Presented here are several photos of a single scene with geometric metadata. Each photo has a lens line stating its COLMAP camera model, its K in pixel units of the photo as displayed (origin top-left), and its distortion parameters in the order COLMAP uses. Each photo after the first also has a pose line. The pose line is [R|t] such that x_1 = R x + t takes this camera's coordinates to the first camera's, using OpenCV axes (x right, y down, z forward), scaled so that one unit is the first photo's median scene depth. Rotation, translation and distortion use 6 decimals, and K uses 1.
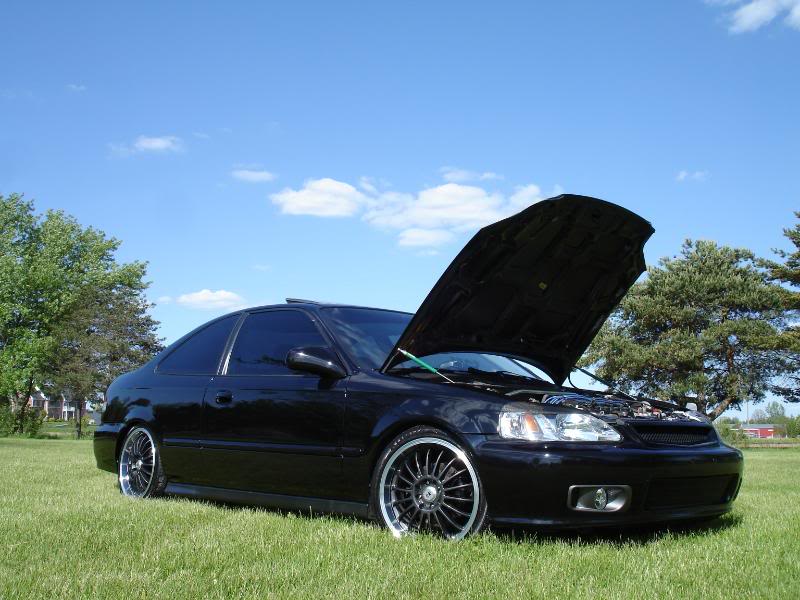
lens RADIAL K [[955.2, 0, 393.6], [0, 955.2, 299.4], [0, 0, 1]] dist [-0.035552, -0.039232]
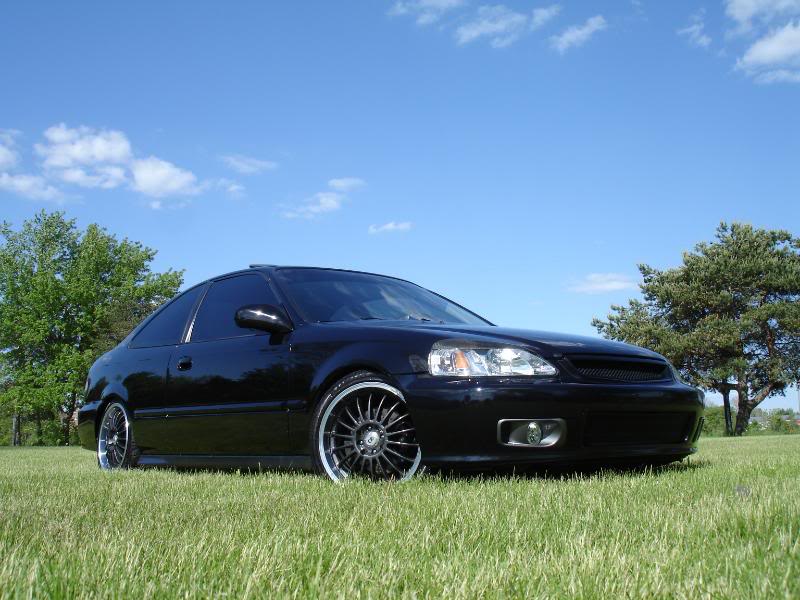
lens RADIAL K [[959.9, 0, 400.0], [0, 959.9, 300.0], [0, 0, 1]] dist [-0.046377, -0.042216]
pose [[0.998390, -0.039466, -0.040750, 0.015273], [0.039283, 0.999214, -0.005283, 0.008893], [0.040926, 0.003673, 0.999155, 0.002804]]
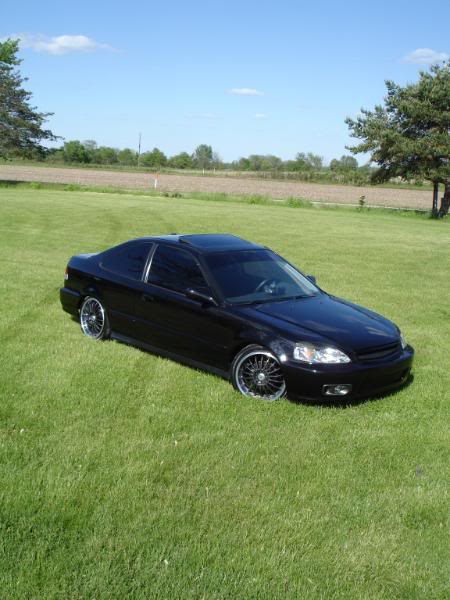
lens RADIAL K [[772.2, 0, 225.0], [0, 772.2, 300.0], [0, 0, 1]] dist [-0.021125, -0.040568]
pose [[0.999247, 0.030591, 0.023854, -0.010946], [-0.036489, 0.949933, 0.310315, -0.063562], [-0.013167, -0.310952, 0.950335, -0.075071]]
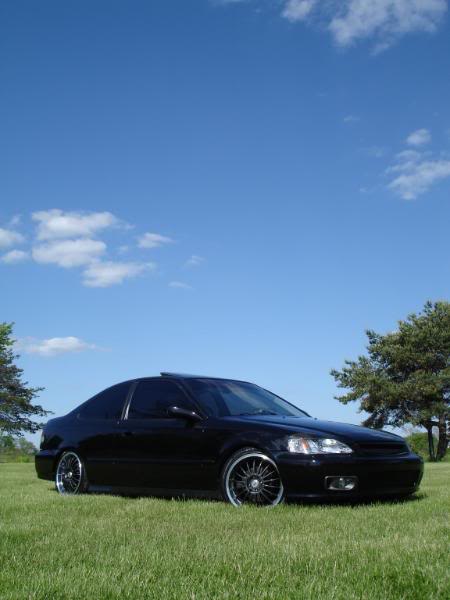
lens RADIAL K [[772.2, 0, 225.0], [0, 772.2, 300.0], [0, 0, 1]] dist [-0.021125, -0.040568]
pose [[0.999420, -0.014447, 0.030826, -0.007473], [0.016200, 0.998221, -0.057380, -0.009102], [-0.029943, 0.057846, 0.997876, -0.068915]]
